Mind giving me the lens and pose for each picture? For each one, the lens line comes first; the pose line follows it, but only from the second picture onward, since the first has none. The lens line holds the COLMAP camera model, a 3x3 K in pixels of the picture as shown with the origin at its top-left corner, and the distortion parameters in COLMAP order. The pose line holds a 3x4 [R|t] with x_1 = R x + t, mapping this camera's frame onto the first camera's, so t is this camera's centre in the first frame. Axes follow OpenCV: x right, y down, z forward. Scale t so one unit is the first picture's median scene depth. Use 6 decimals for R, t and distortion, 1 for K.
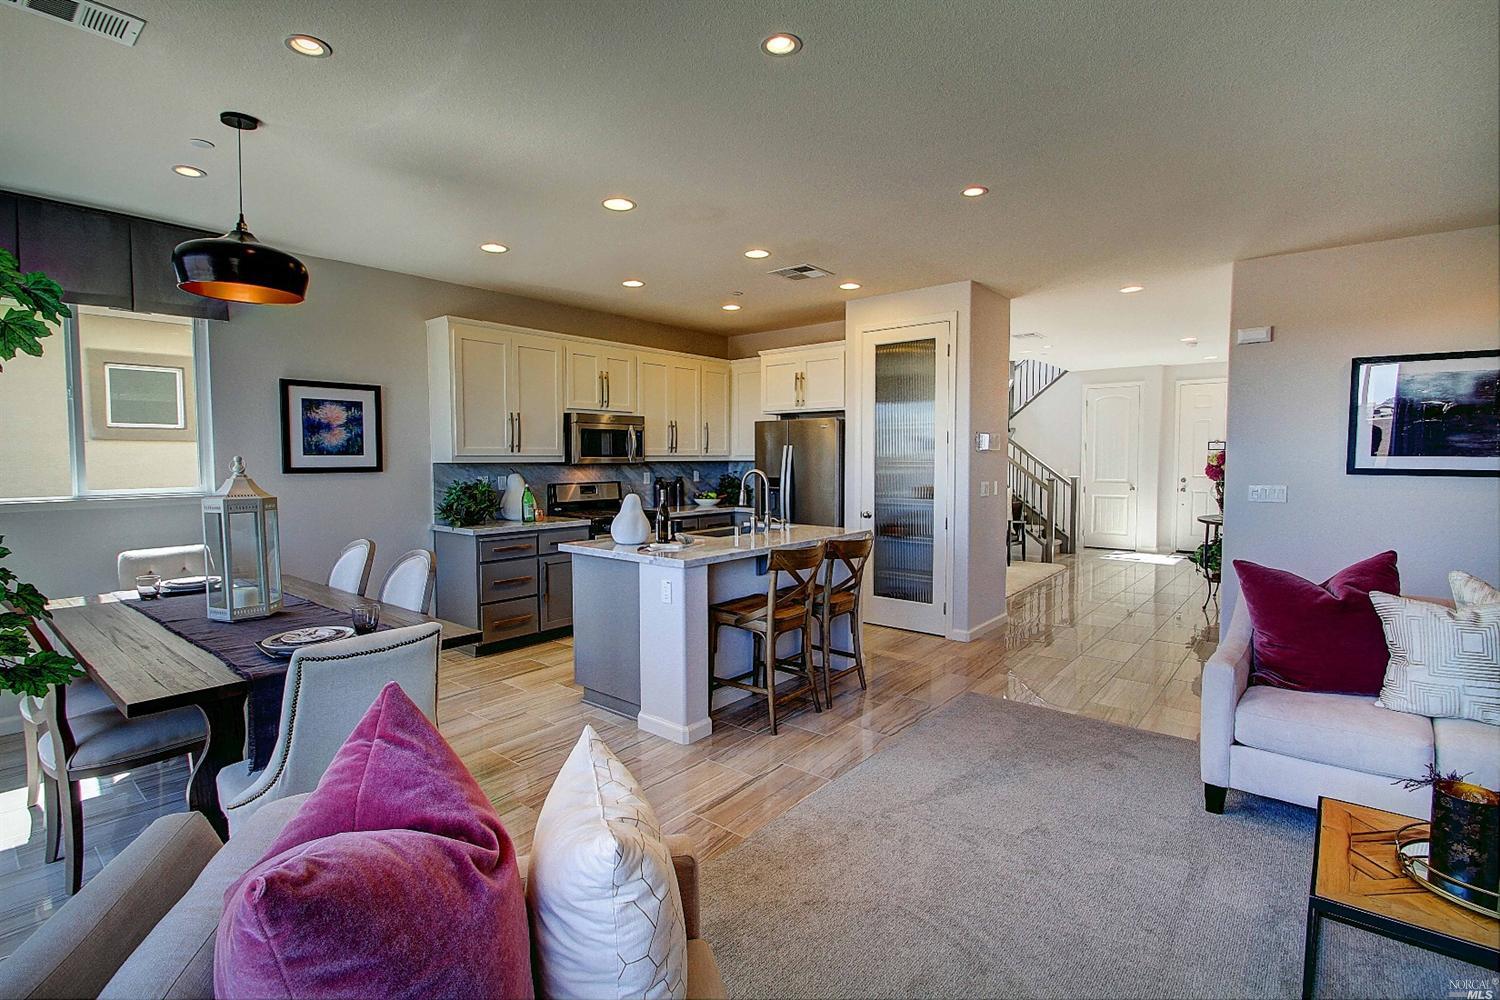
lens RADIAL K [[694.9, 0, 748.0], [0, 694.9, 497.0], [0, 0, 1]] dist [0.006388, -0.010088]
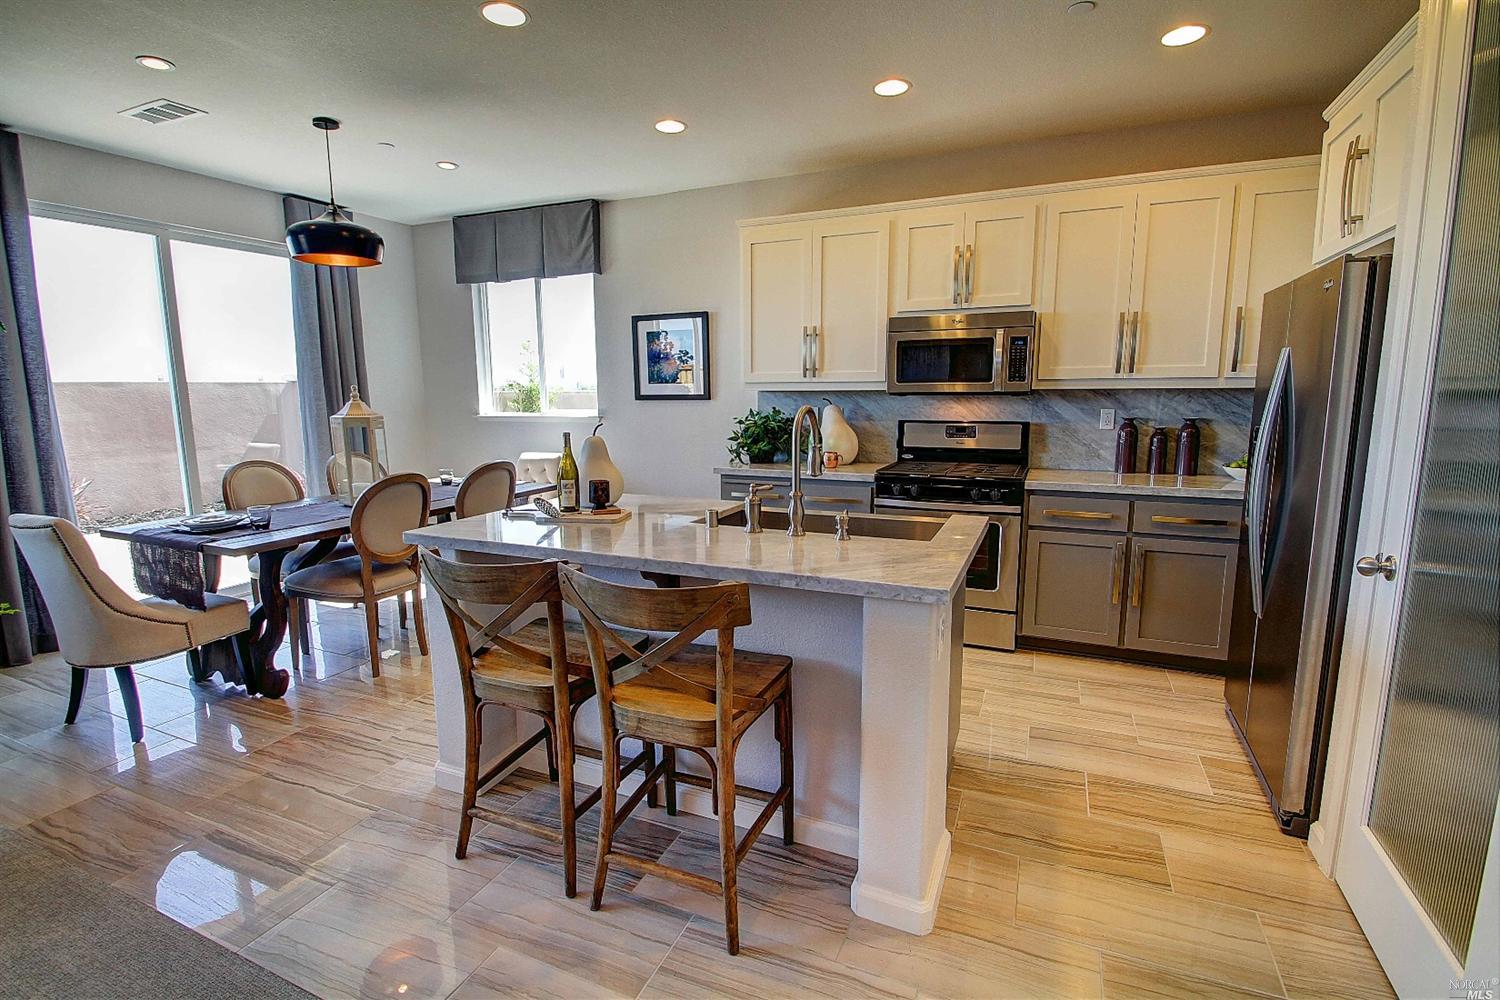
lens RADIAL K [[694.9, 0, 745.3], [0, 694.9, 493.4], [0, 0, 1]] dist [0.006388, -0.010088]
pose [[0.280890, 0.144154, -0.948852, 0.414542], [-0.048377, 0.989525, 0.136012, -0.037988], [0.958520, 0.007698, 0.284921, 0.704997]]
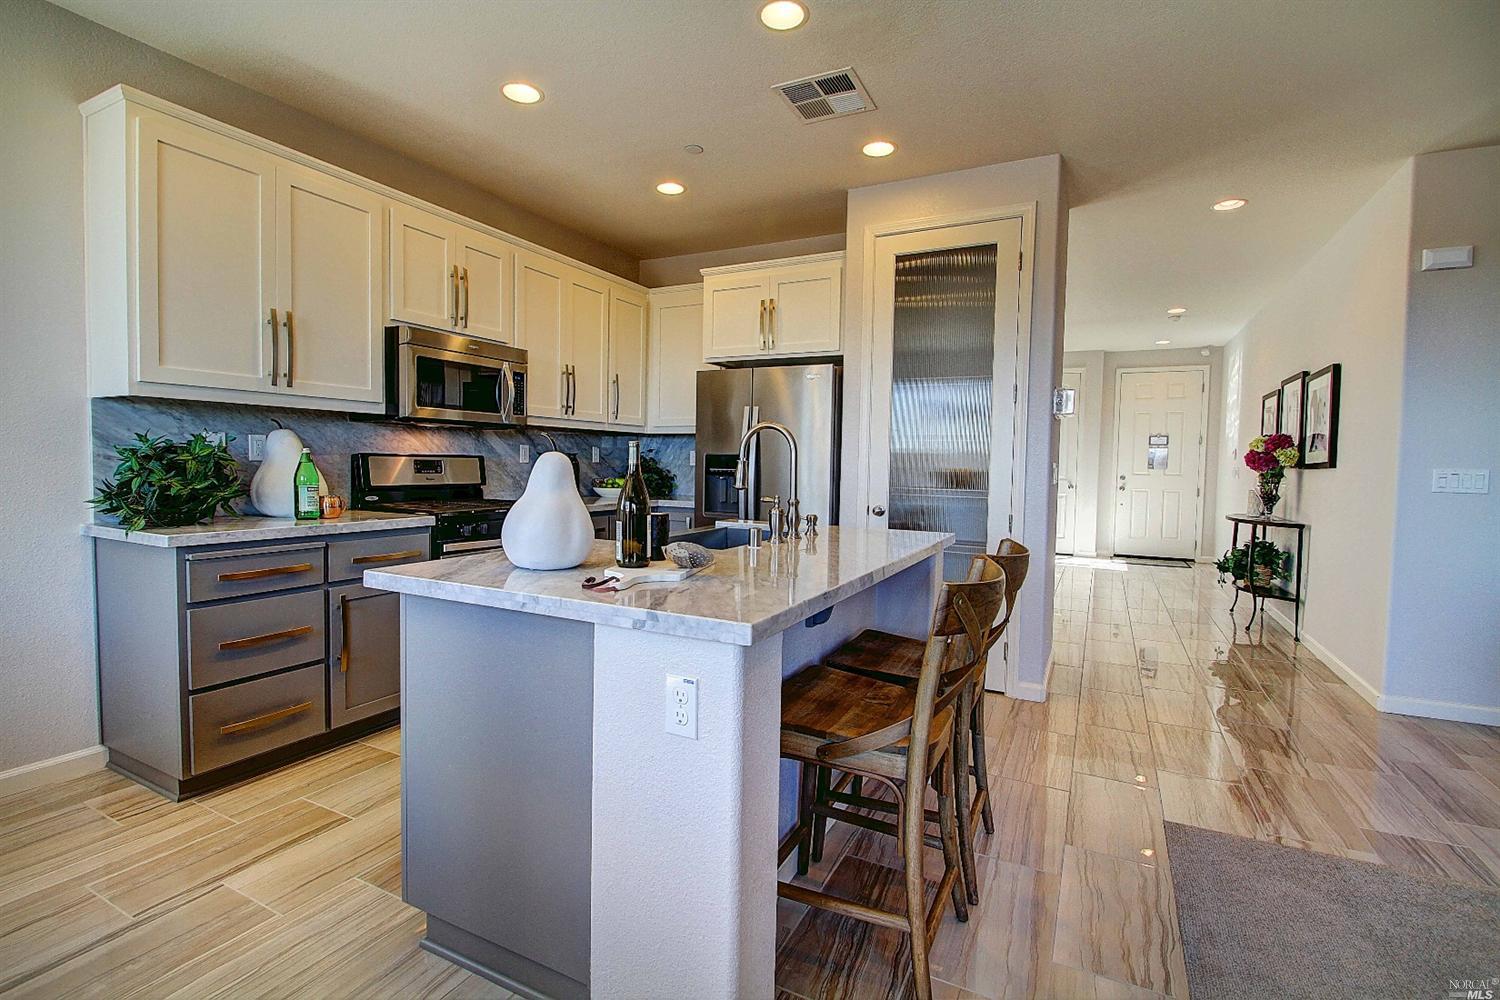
lens RADIAL K [[694.9, 0, 752.1], [0, 694.9, 498.6], [0, 0, 1]] dist [0.006388, -0.010088]
pose [[0.974825, 0.008303, 0.222818, -0.105473], [-0.008218, 0.999965, -0.001308, 0.017863], [-0.222821, -0.000556, 0.974859, 0.410755]]
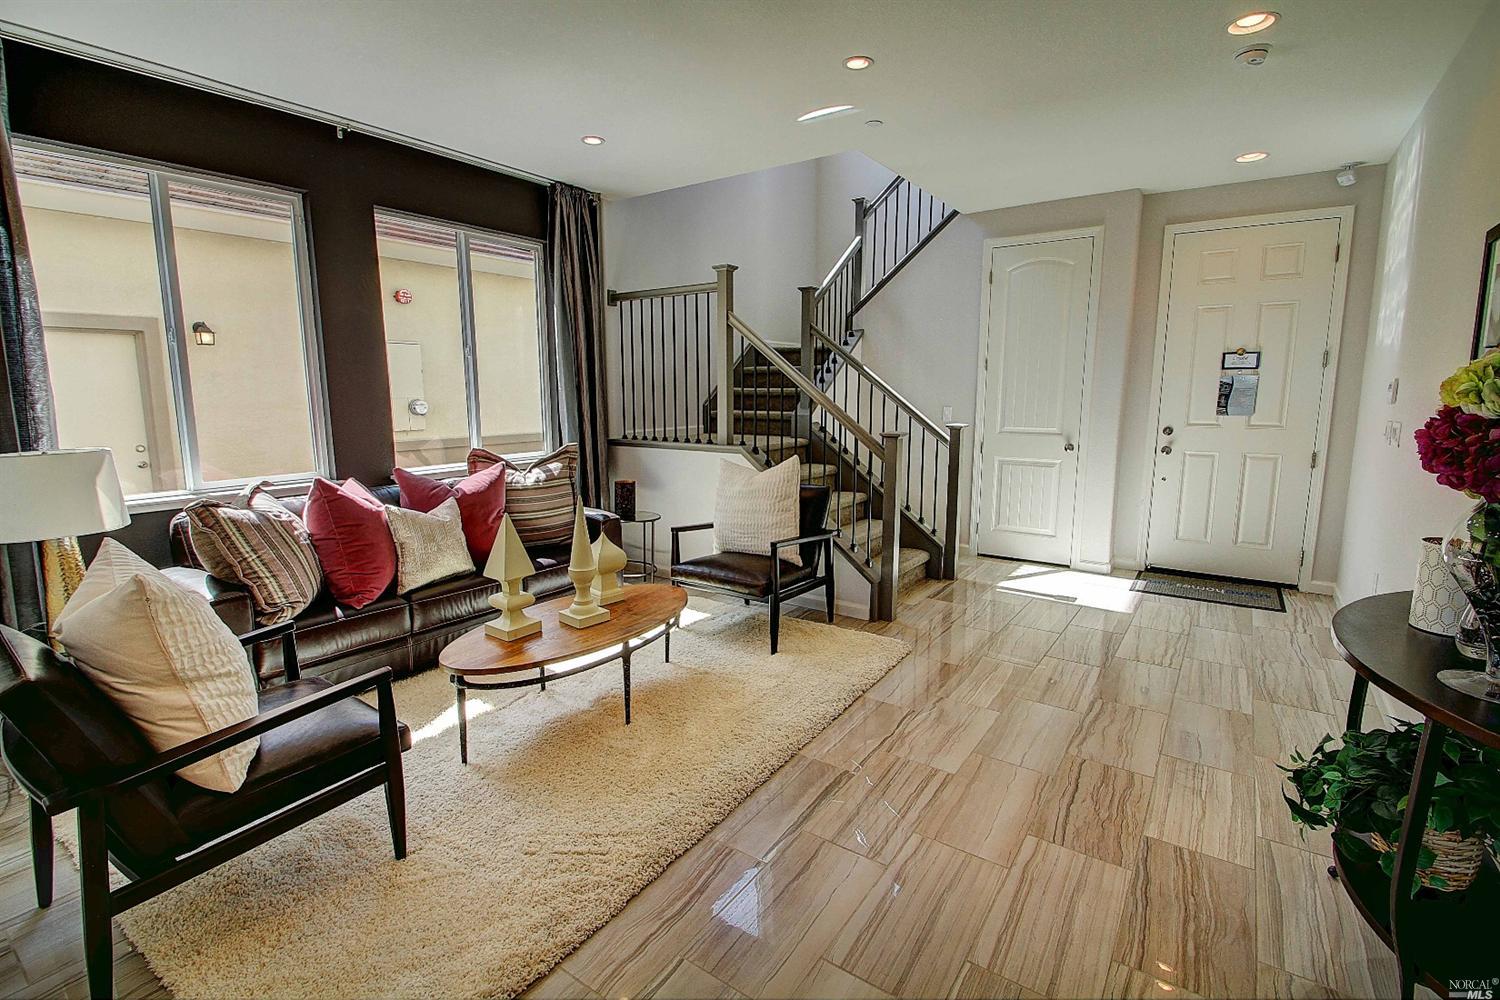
lens RADIAL K [[694.9, 0, 755.8], [0, 694.9, 493.0], [0, 0, 1]] dist [0.006388, -0.010088]
pose [[0.996223, -0.012894, 0.085865, 0.547860], [0.004059, 0.994747, 0.102288, -0.060764], [-0.086733, -0.101553, 0.991042, 1.002140]]
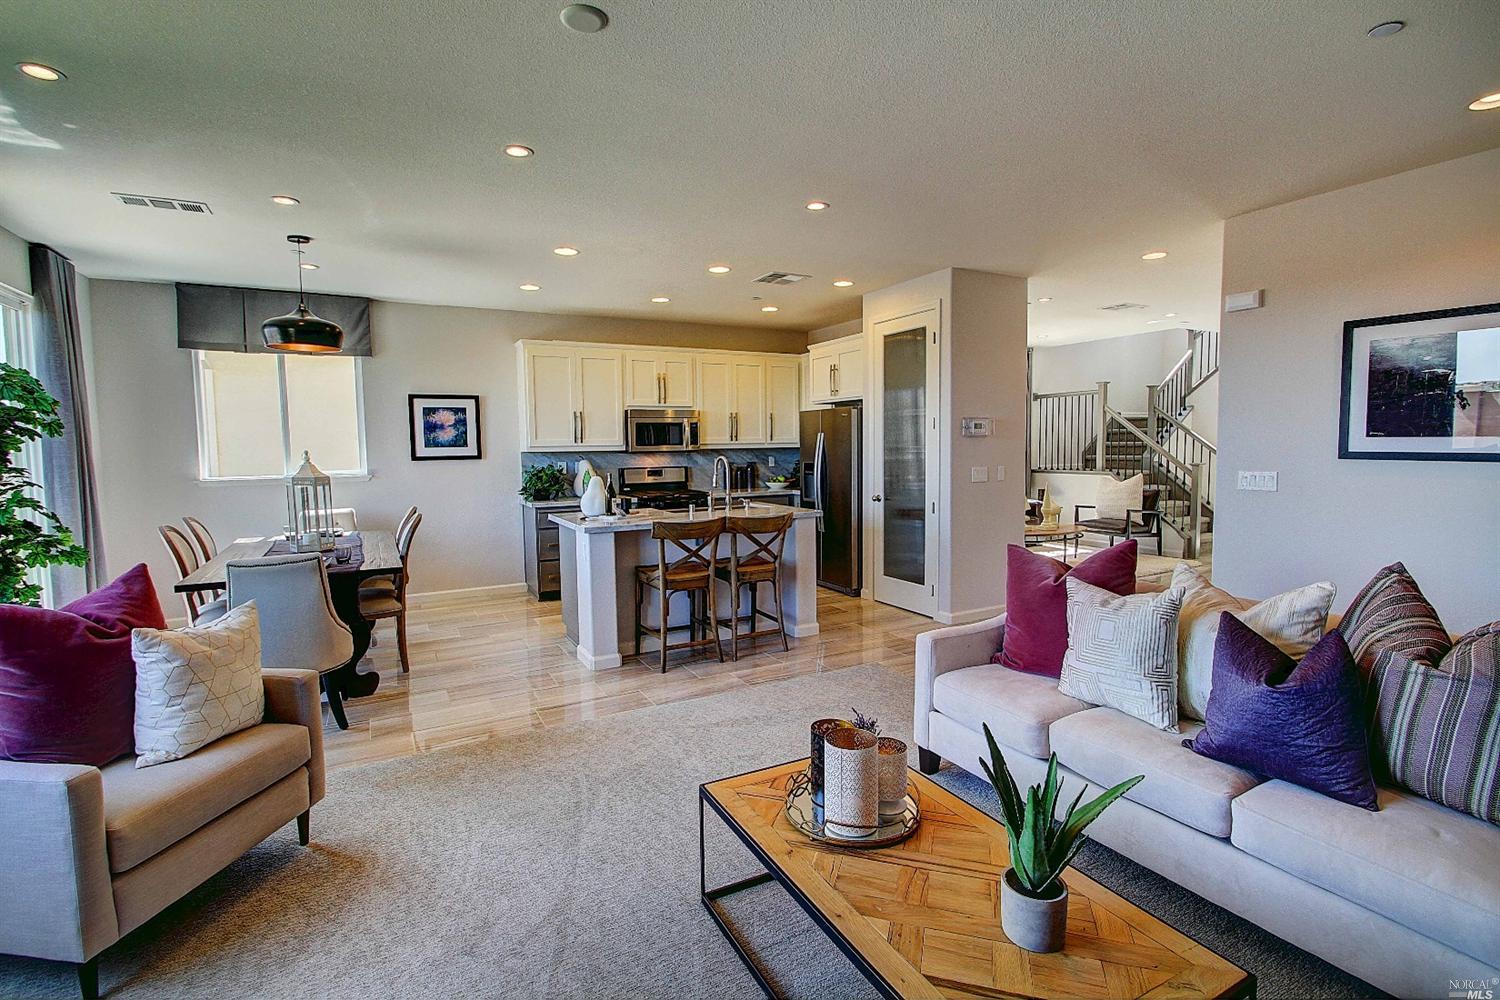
lens RADIAL K [[694.9, 0, 745.9], [0, 694.9, 498.5], [0, 0, 1]] dist [0.006388, -0.010088]
pose [[0.926762, 0.018124, -0.375210, 0.418098], [-0.009033, 0.999622, 0.025973, 0.000380], [0.375539, -0.020682, 0.926576, -0.052757]]
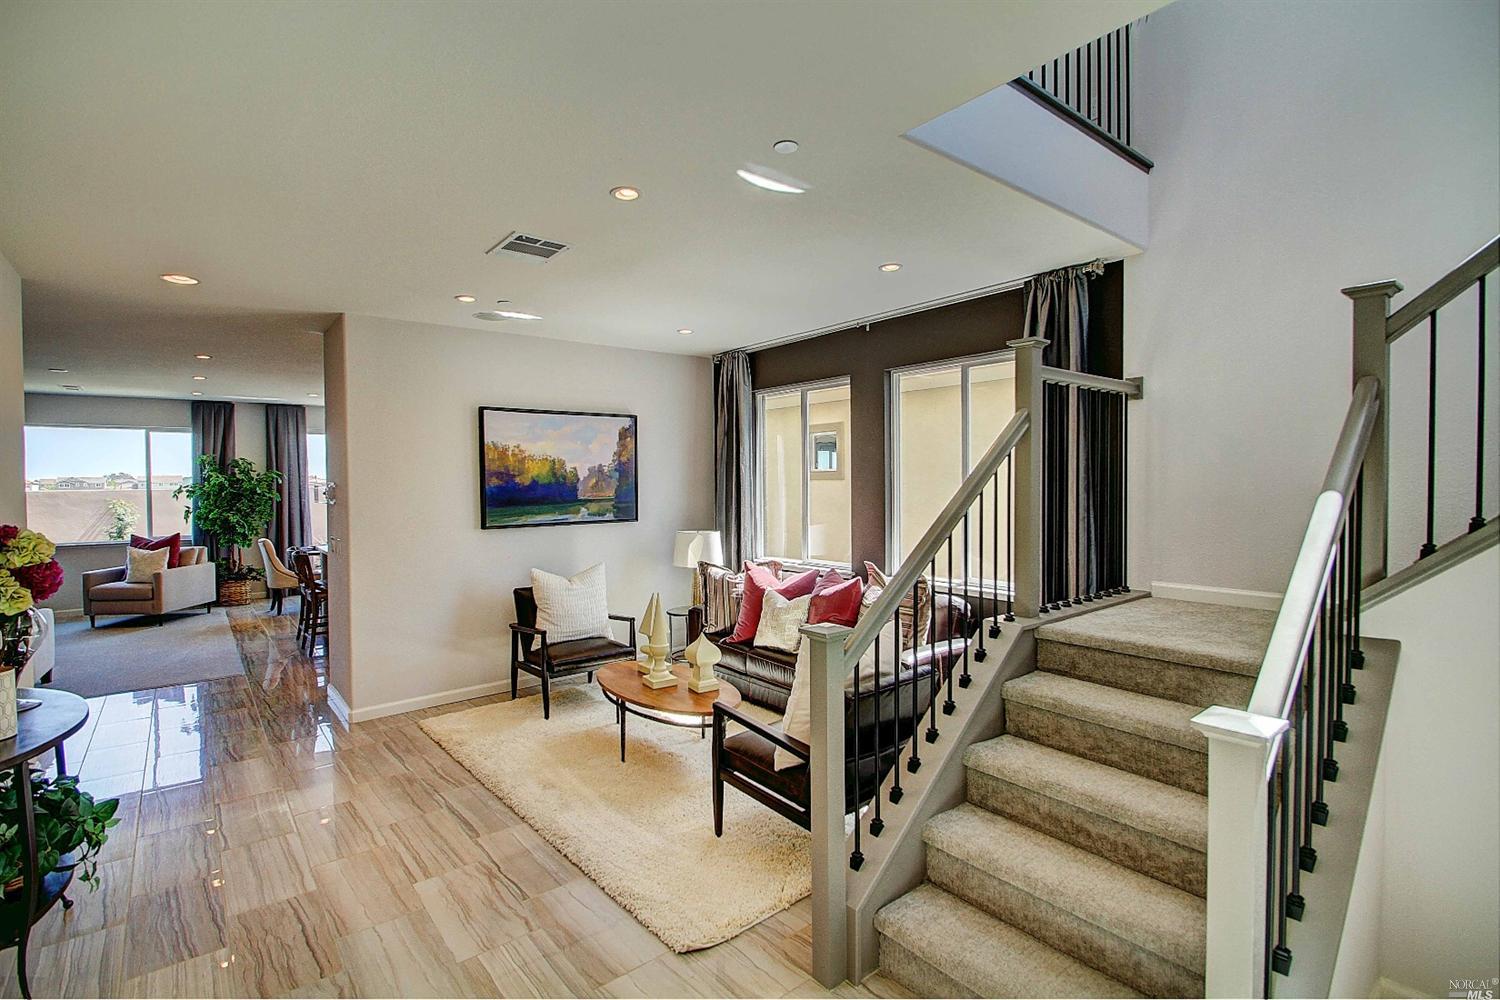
lens RADIAL K [[694.9, 0, 748.2], [0, 694.9, 497.1], [0, 0, 1]] dist [0.006388, -0.010088]
pose [[-0.193164, 0.032471, -0.980629, 1.202920], [-0.032478, 0.998693, 0.039466, -0.147302], [0.980629, 0.039472, -0.191857, 1.808260]]
